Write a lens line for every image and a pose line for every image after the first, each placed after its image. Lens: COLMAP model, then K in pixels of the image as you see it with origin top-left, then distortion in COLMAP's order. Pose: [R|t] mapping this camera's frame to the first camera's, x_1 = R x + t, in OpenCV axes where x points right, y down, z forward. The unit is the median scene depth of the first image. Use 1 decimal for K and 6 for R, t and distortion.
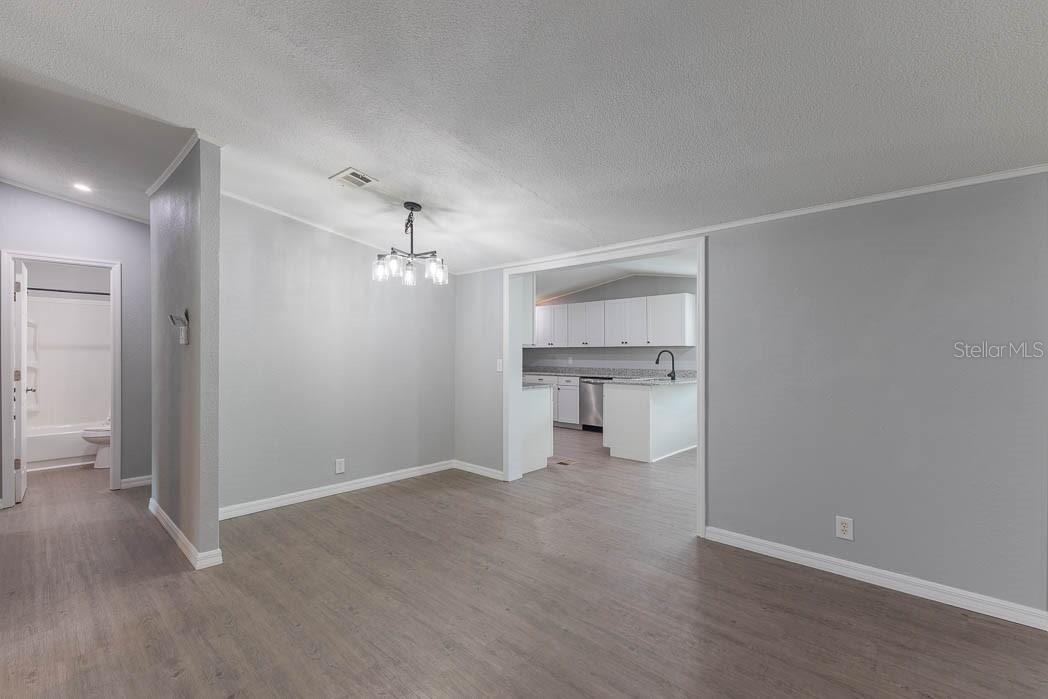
lens RADIAL K [[467.1, 0, 518.2], [0, 467.1, 351.2], [0, 0, 1]] dist [0.013097, -0.000027]
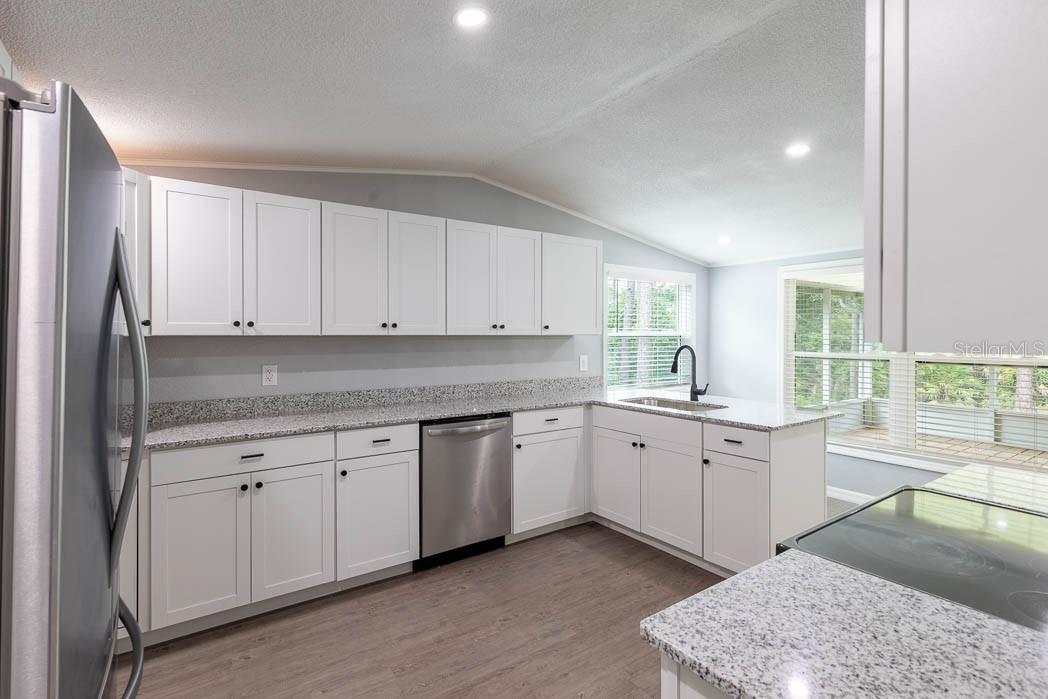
lens RADIAL K [[510.1, 0, 525.8], [0, 510.1, 335.5], [0, 0, 1]] dist [-0.000446, -0.000066]
pose [[0.194202, 0.001299, 0.980961, -0.342115], [-0.003782, 0.999993, -0.000576, -0.014348], [-0.980954, -0.003598, 0.194205, 1.312939]]
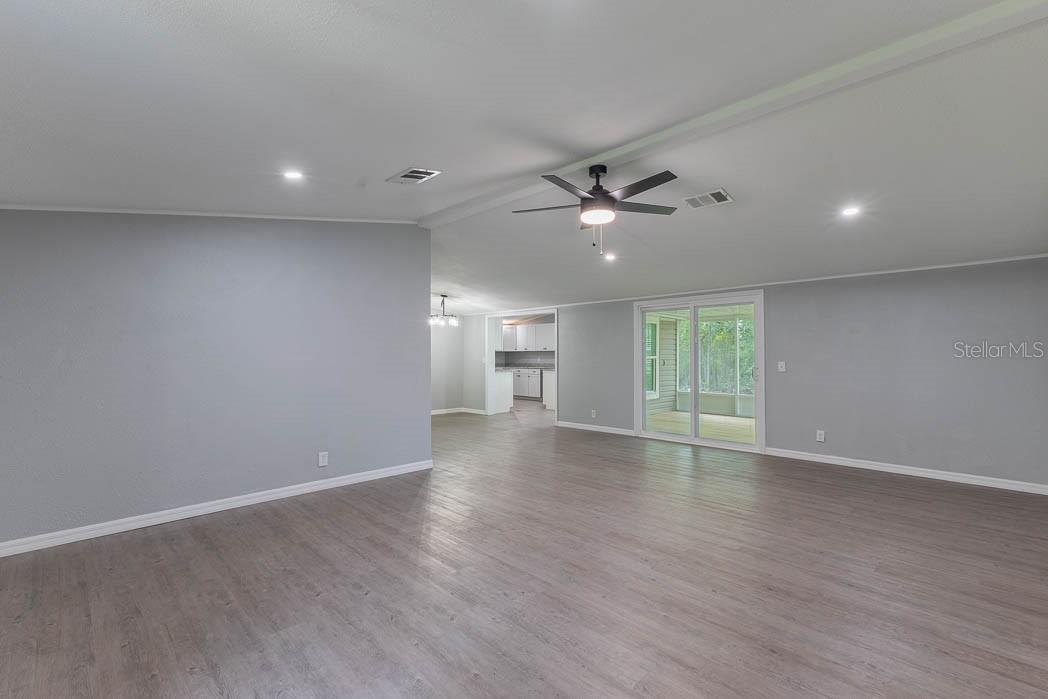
lens RADIAL K [[467.1, 0, 518.2], [0, 467.1, 351.2], [0, 0, 1]] dist [0.013097, -0.000027]
pose [[0.999130, 0.001847, -0.041652, 0.187827], [-0.002189, 0.999964, -0.008168, 0.008096], [0.041635, 0.008252, 0.999099, -1.007543]]
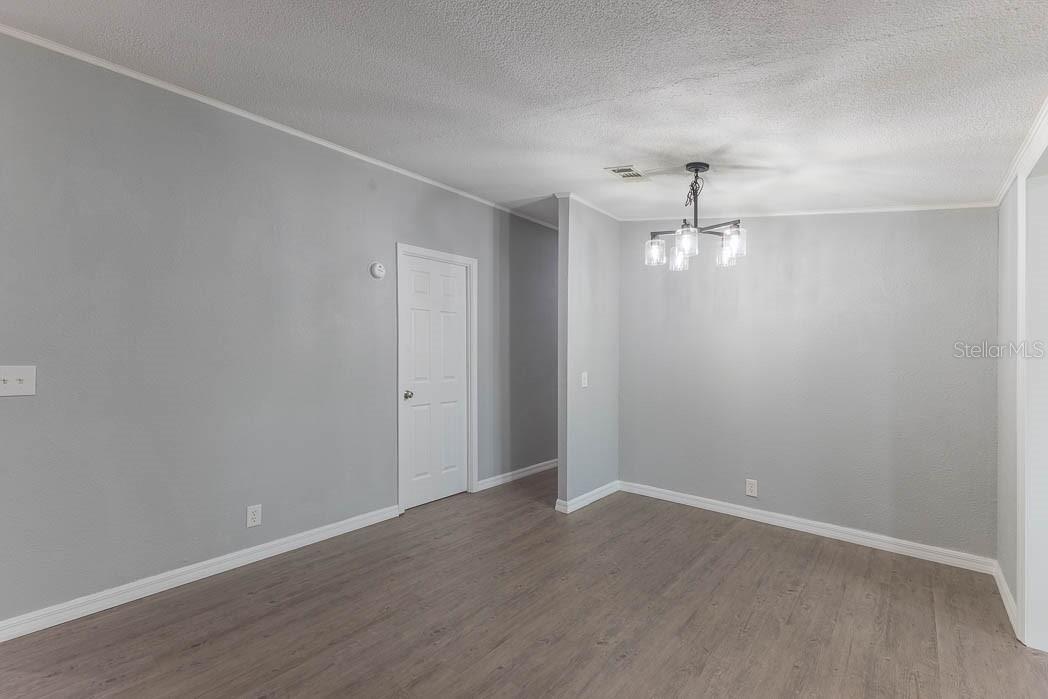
lens RADIAL K [[448.3, 0, 523.2], [0, 448.3, 358.8], [0, 0, 1]] dist [0.002274, 0.000173]
pose [[0.050535, 0.012661, -0.998642, 0.346925], [-0.000704, 0.999920, 0.012642, 0.000043], [0.998722, 0.000065, 0.050540, 0.457761]]
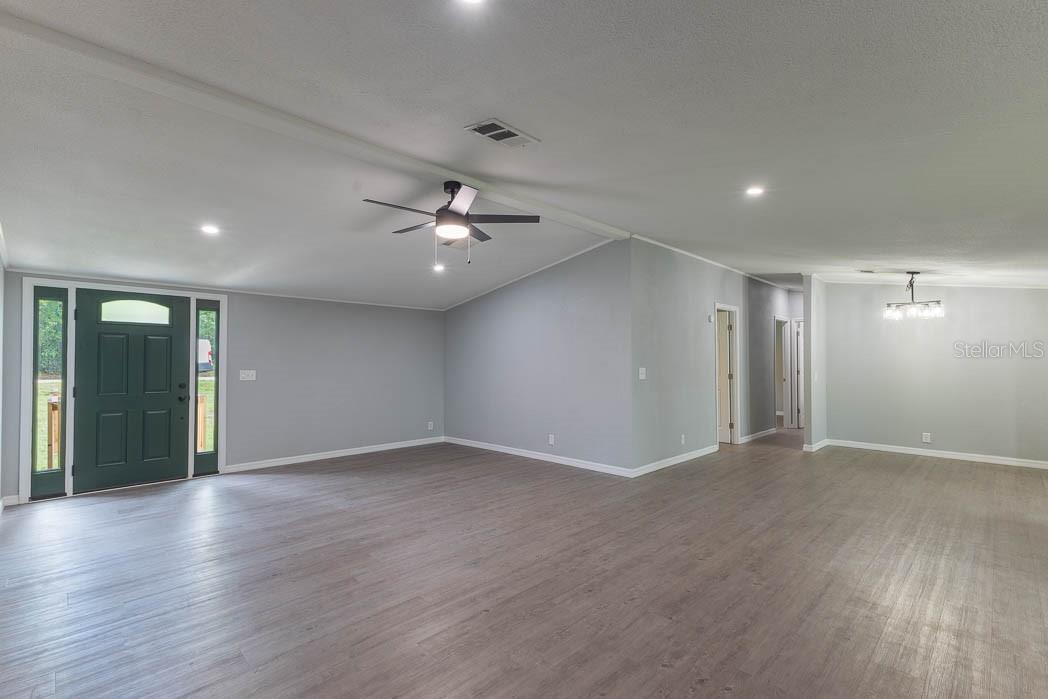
lens RADIAL K [[460.0, 0, 541.1], [0, 460.0, 361.8], [0, 0, 1]] dist [0.031267, 0.000059]
pose [[-0.016744, -0.004491, -0.999850, 0.973765], [0.004119, 0.999981, -0.004560, 0.002393], [0.999851, -0.004195, -0.016725, -0.180989]]
